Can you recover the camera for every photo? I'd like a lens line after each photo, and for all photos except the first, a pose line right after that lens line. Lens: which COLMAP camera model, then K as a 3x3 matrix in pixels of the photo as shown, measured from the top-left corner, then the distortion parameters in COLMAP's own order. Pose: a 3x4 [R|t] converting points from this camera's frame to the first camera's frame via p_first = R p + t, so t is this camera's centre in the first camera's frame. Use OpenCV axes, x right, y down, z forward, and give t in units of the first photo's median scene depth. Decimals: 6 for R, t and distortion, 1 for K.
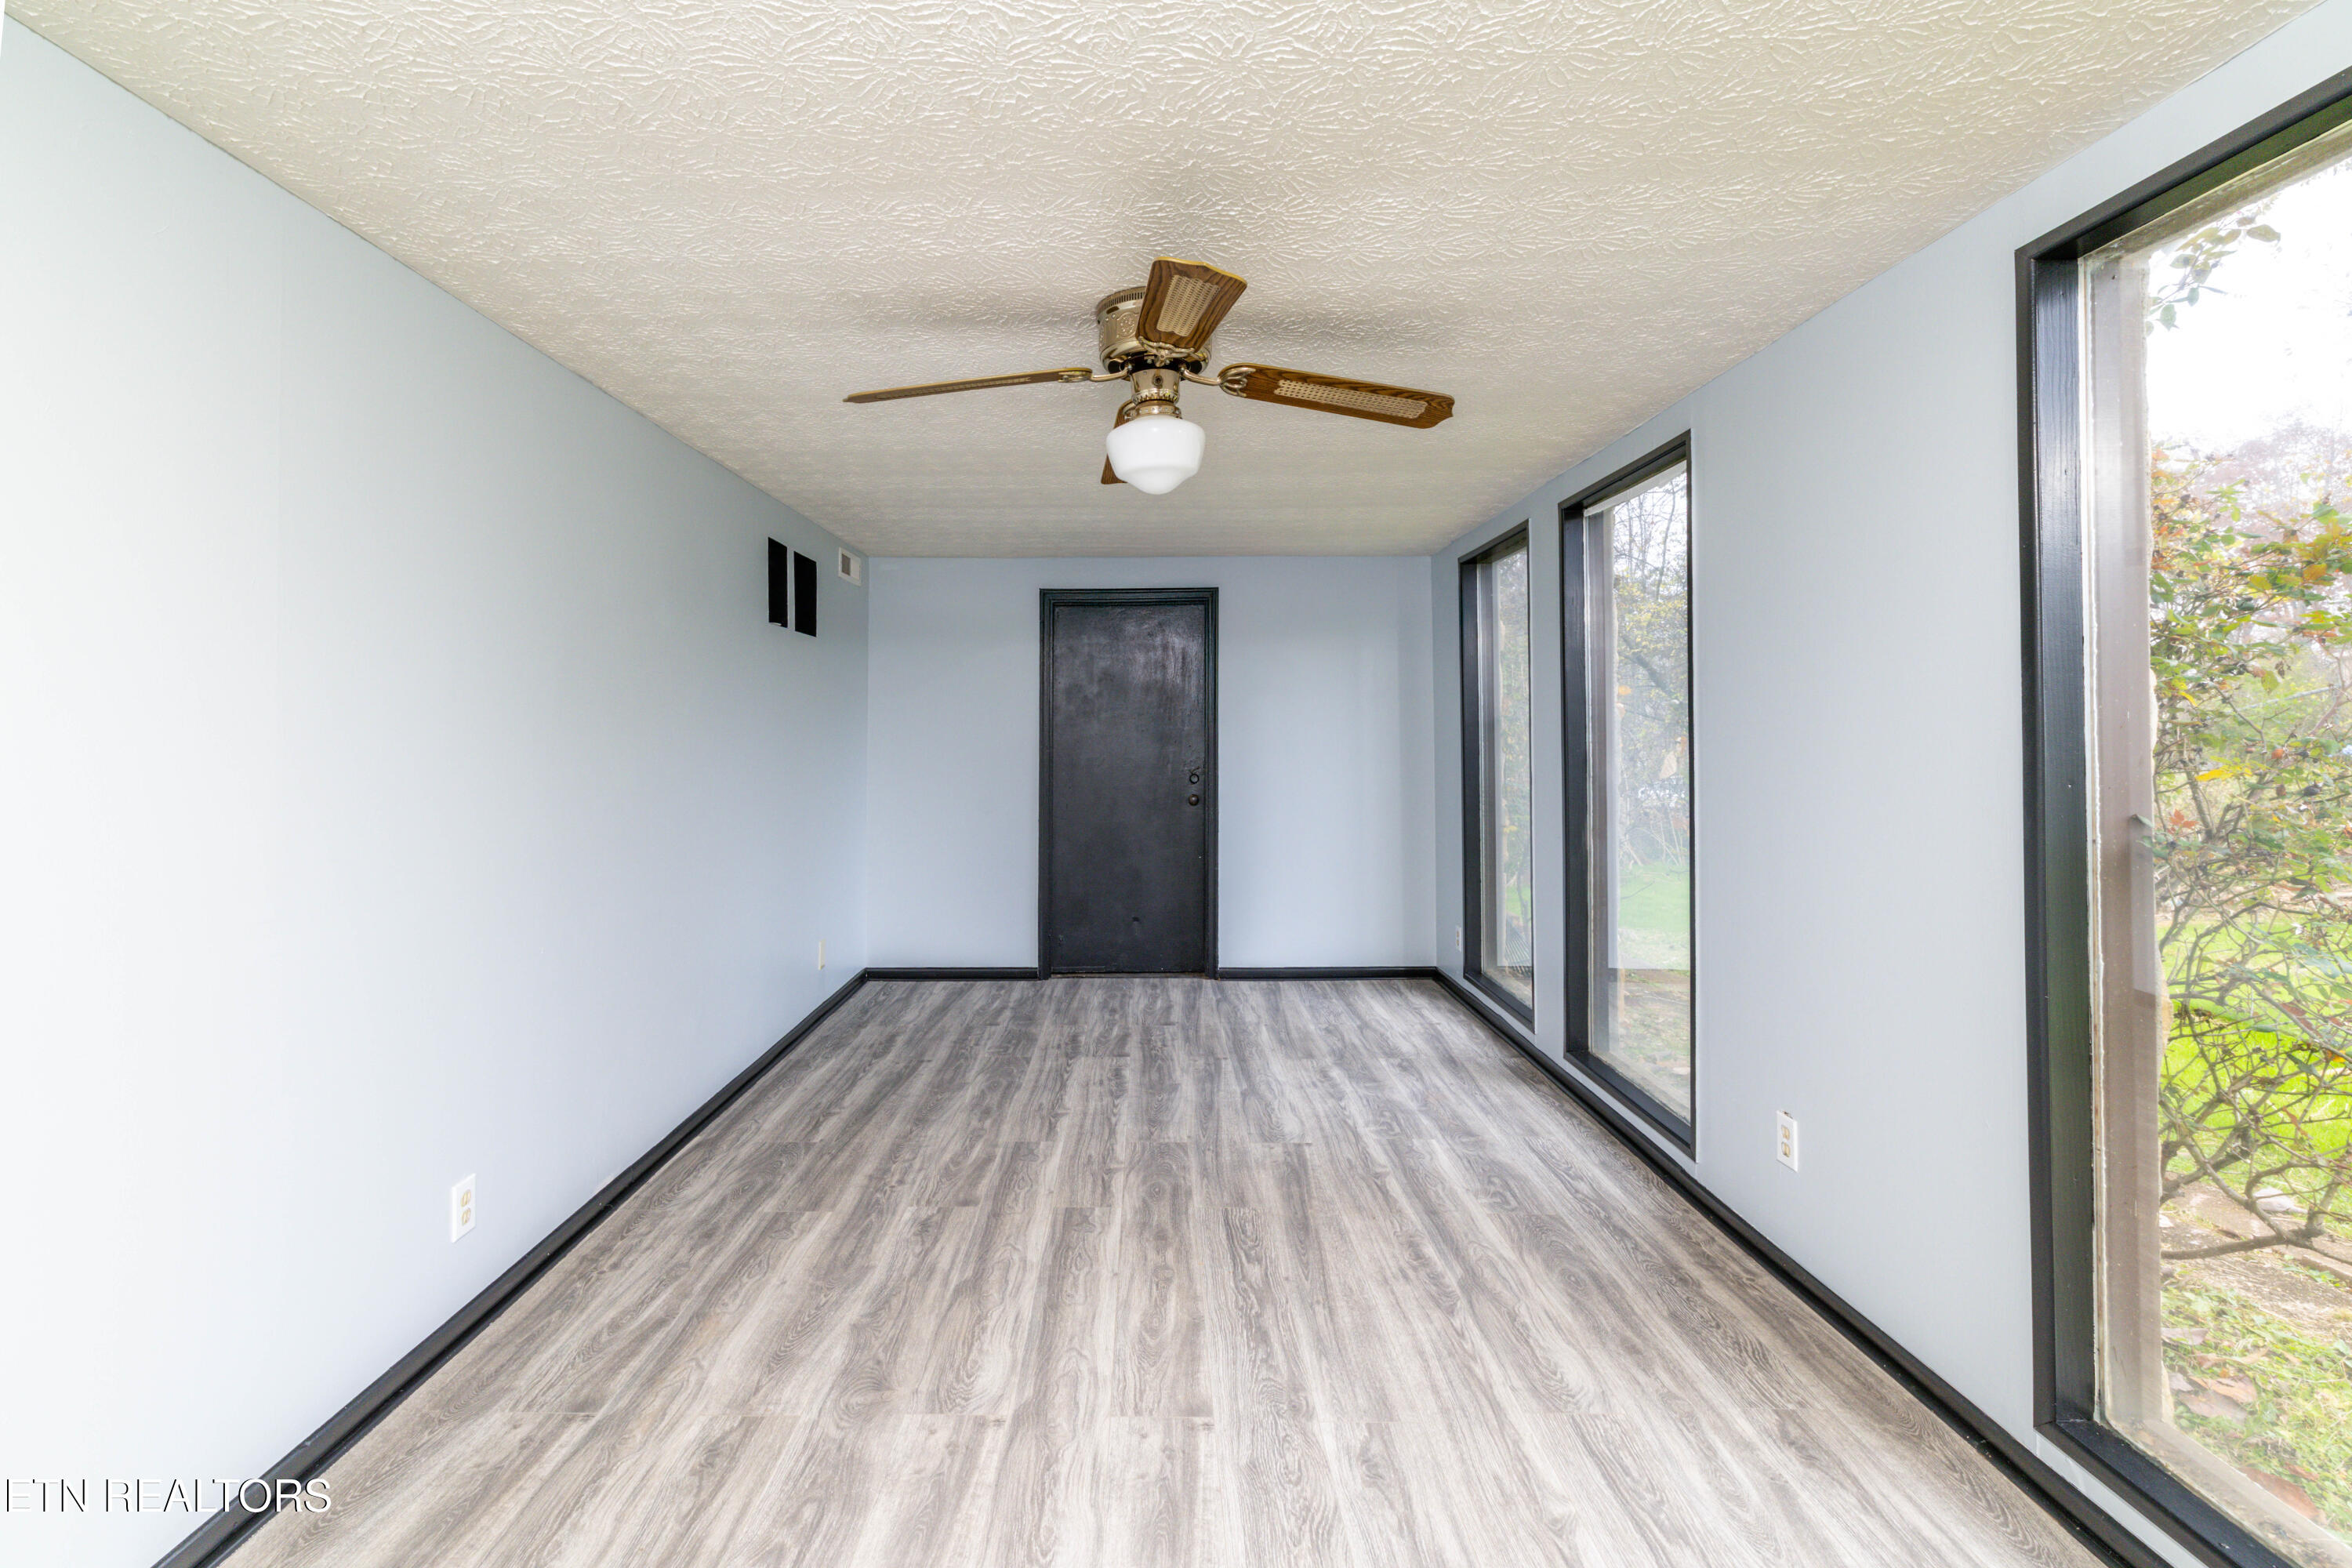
lens RADIAL K [[1021.1, 0, 1162.0], [0, 1021.1, 770.8], [0, 0, 1]] dist [-0.001660, -0.000007]
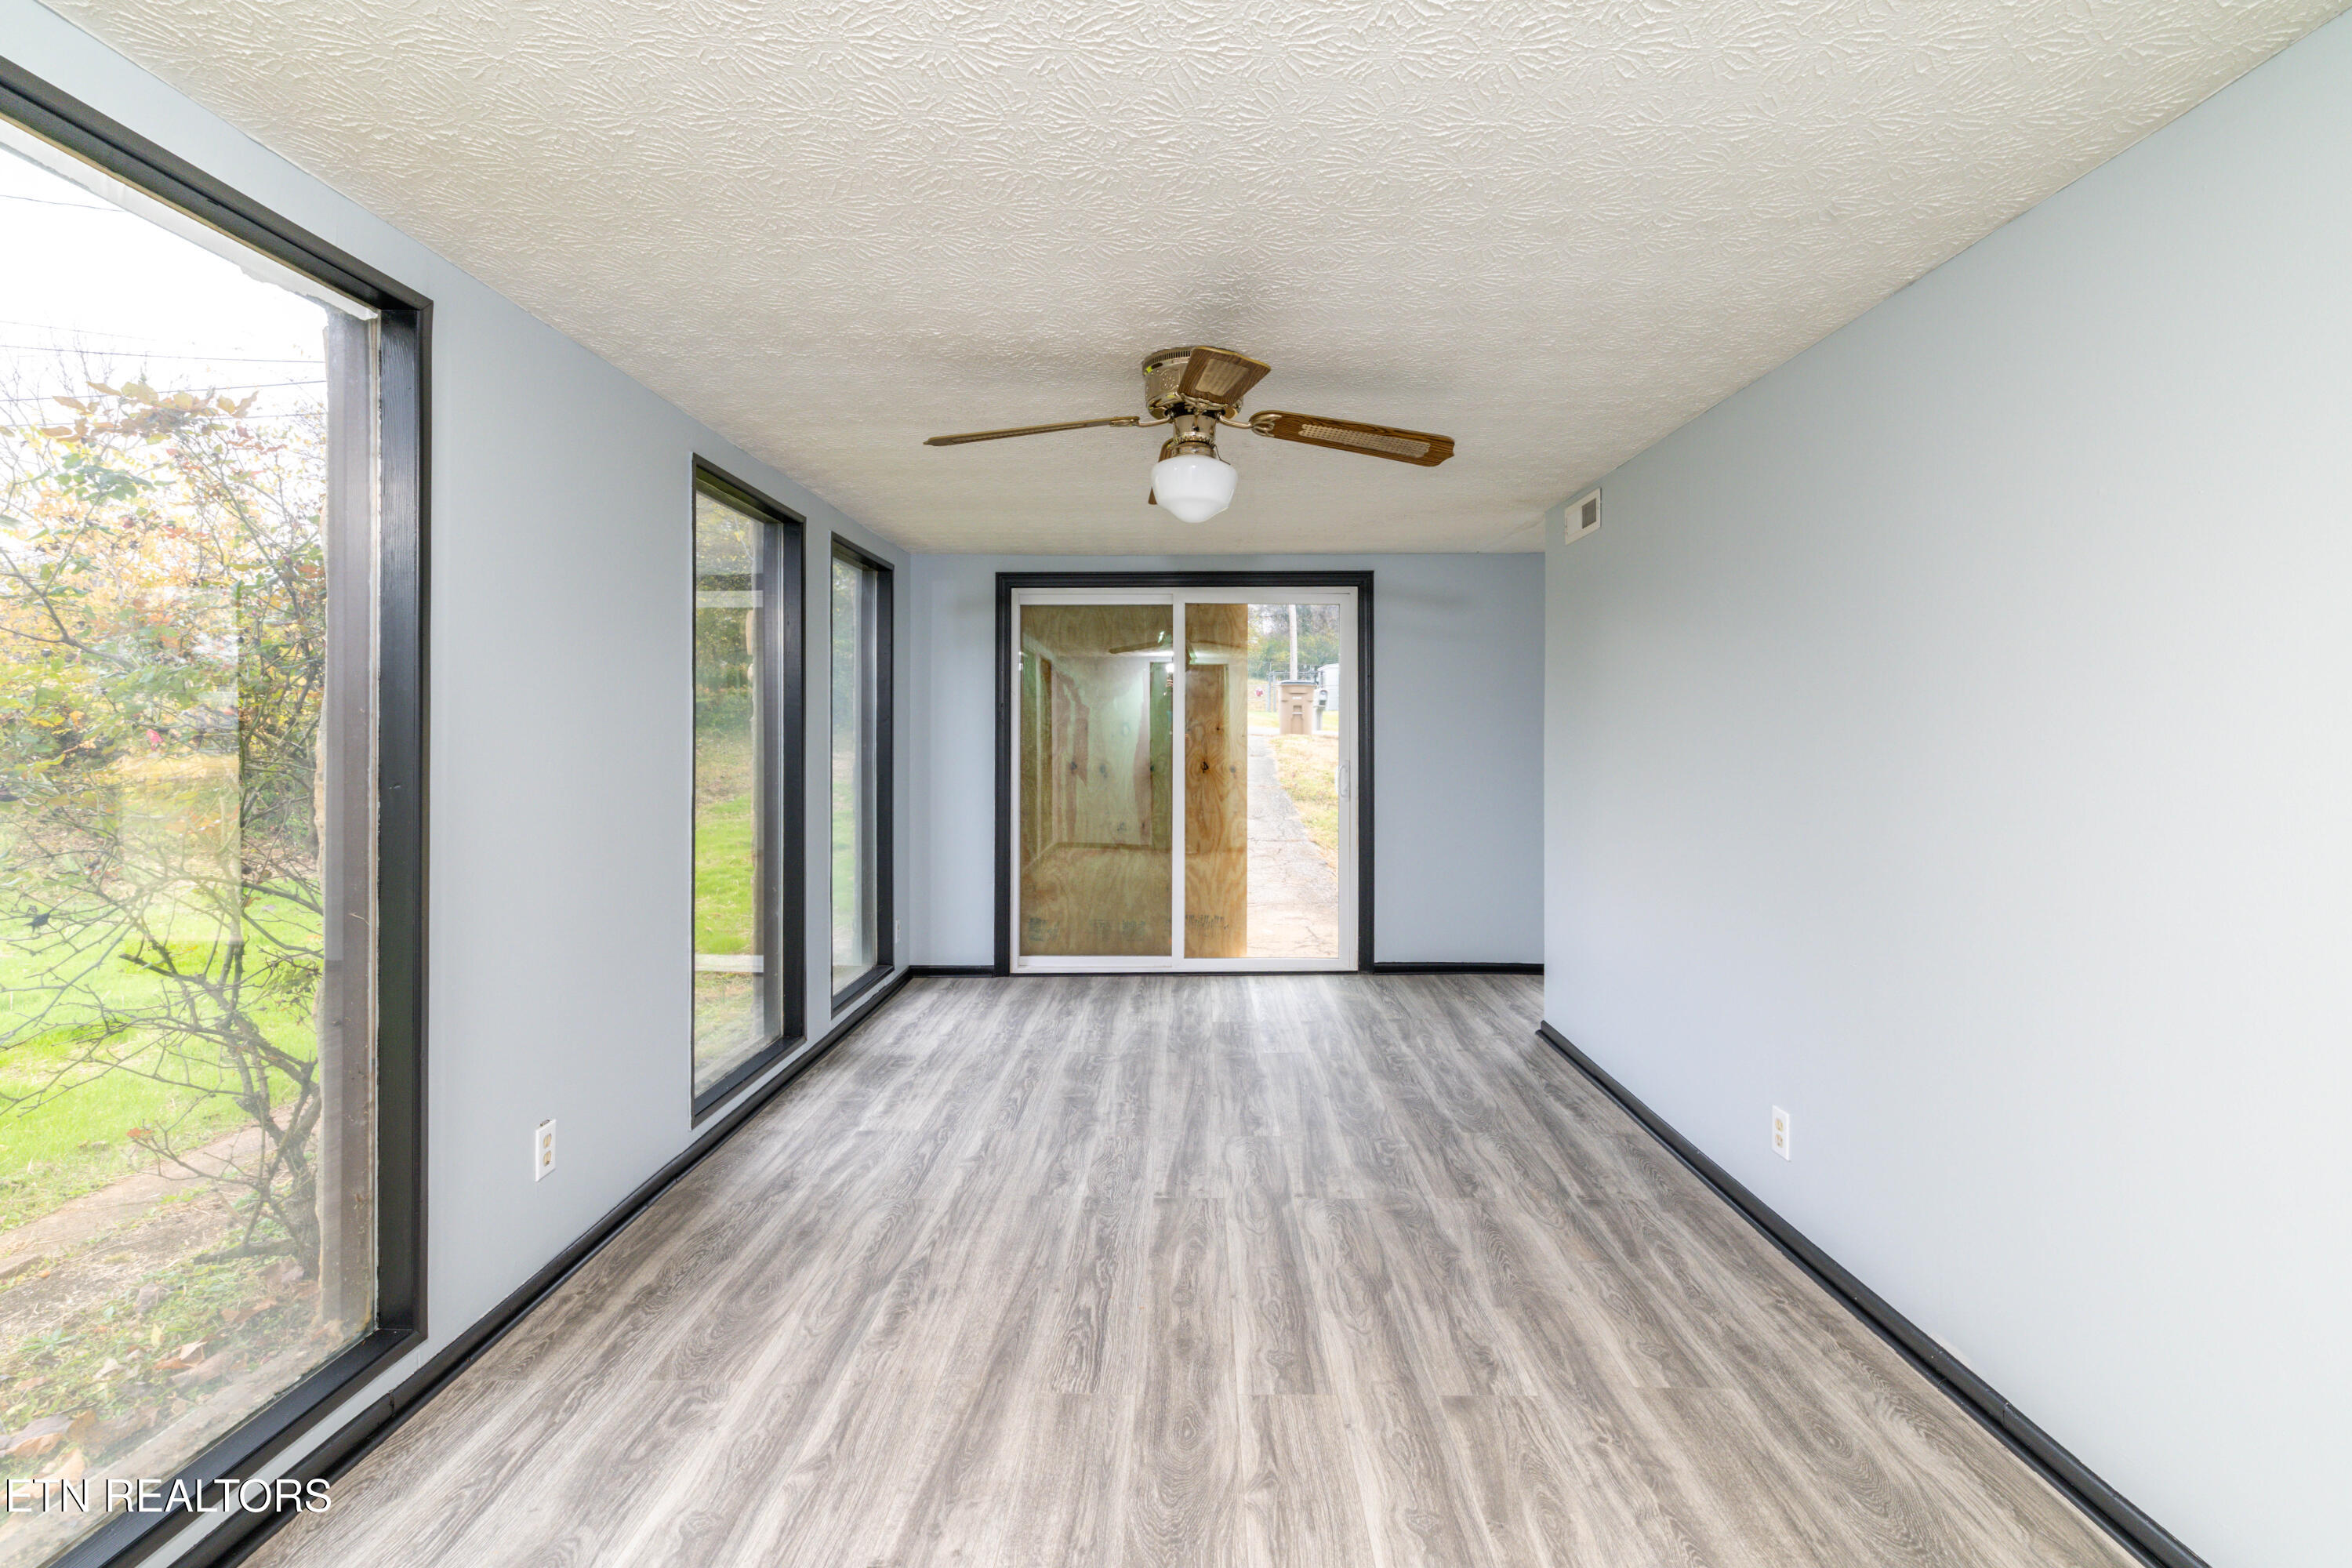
lens RADIAL K [[1021.1, 0, 1162.0], [0, 1021.1, 770.8], [0, 0, 1]] dist [-0.001660, -0.000007]
pose [[-0.999022, 0.001241, 0.044195, -0.022655], [0.004381, 0.997465, 0.071030, -0.069513], [-0.043995, 0.071154, -0.996495, 2.017841]]
